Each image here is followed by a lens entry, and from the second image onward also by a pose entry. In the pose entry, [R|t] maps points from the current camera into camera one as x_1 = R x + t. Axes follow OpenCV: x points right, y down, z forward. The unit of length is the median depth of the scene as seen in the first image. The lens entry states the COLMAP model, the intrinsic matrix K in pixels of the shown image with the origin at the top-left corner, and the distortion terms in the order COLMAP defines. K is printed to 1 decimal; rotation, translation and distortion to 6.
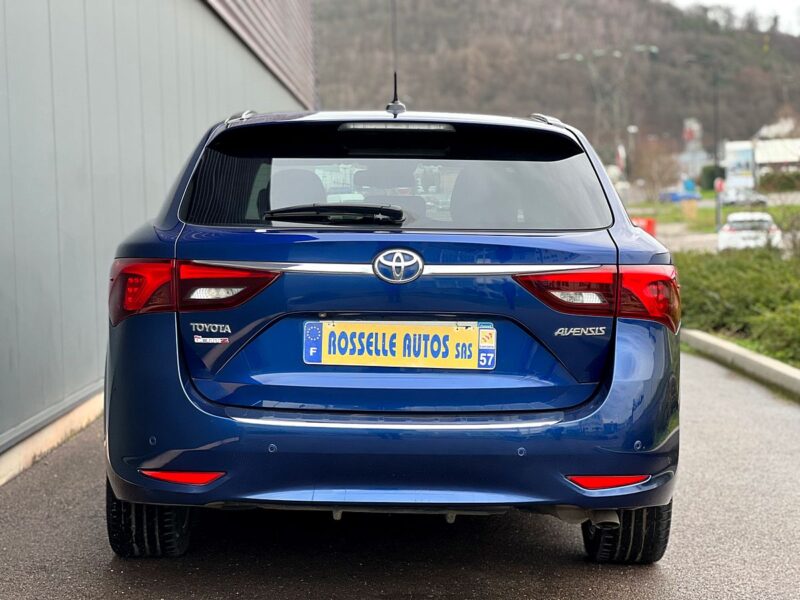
lens RADIAL K [[1753.6, 0, 391.8], [0, 1753.6, 300.6], [0, 0, 1]] dist [0.227976, 0.000000]
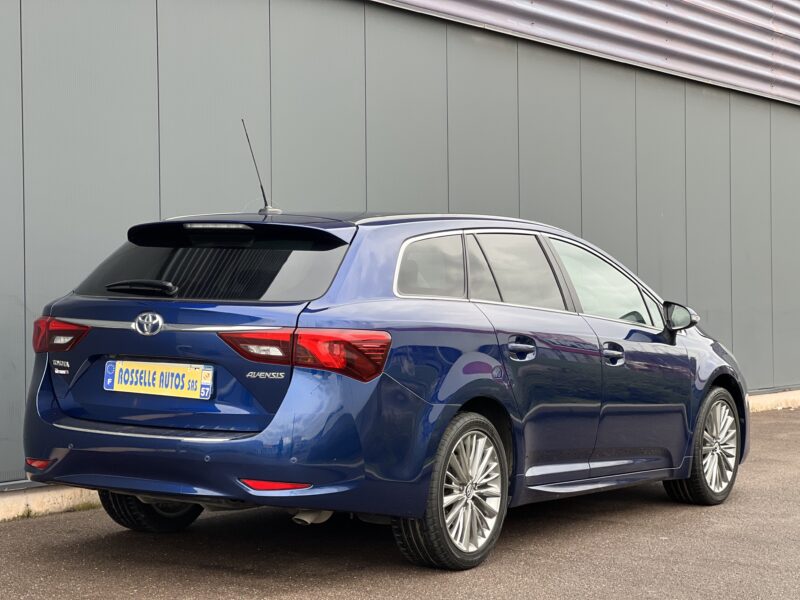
lens RADIAL K [[1753.6, 0, 404.0], [0, 1753.6, 300.8], [0, 0, 1]] dist [0.227976, 0.000000]
pose [[0.848308, 0.017604, -0.529211, 0.934894], [-0.038293, 0.998870, -0.028154, -0.006038], [0.528117, 0.044149, 0.848023, -0.116117]]
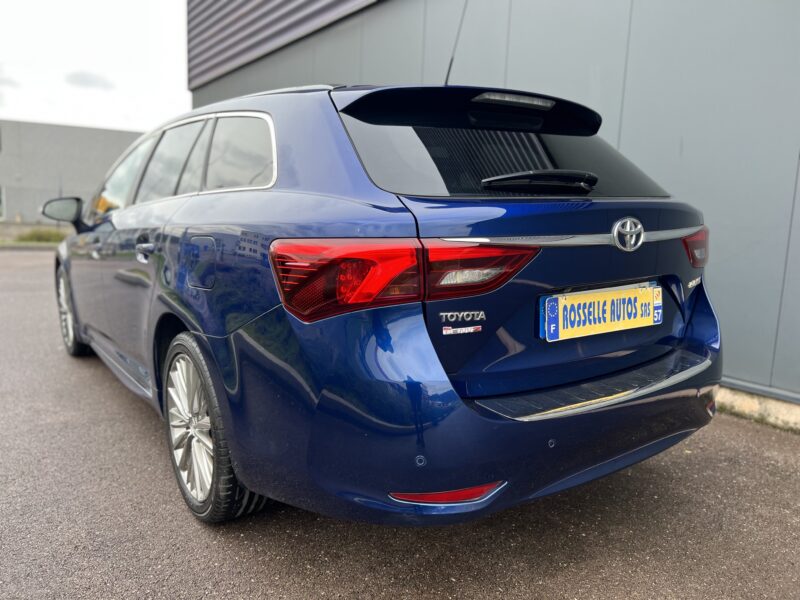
lens RADIAL K [[593.2, 0, 399.6], [0, 593.2, 303.7], [0, 0, 1]] dist [0.046433, -0.046988]
pose [[0.823764, -0.107645, 0.556620, -0.290710], [0.034590, 0.989523, 0.140173, -0.032308], [-0.565877, -0.096216, 0.818856, 0.783157]]
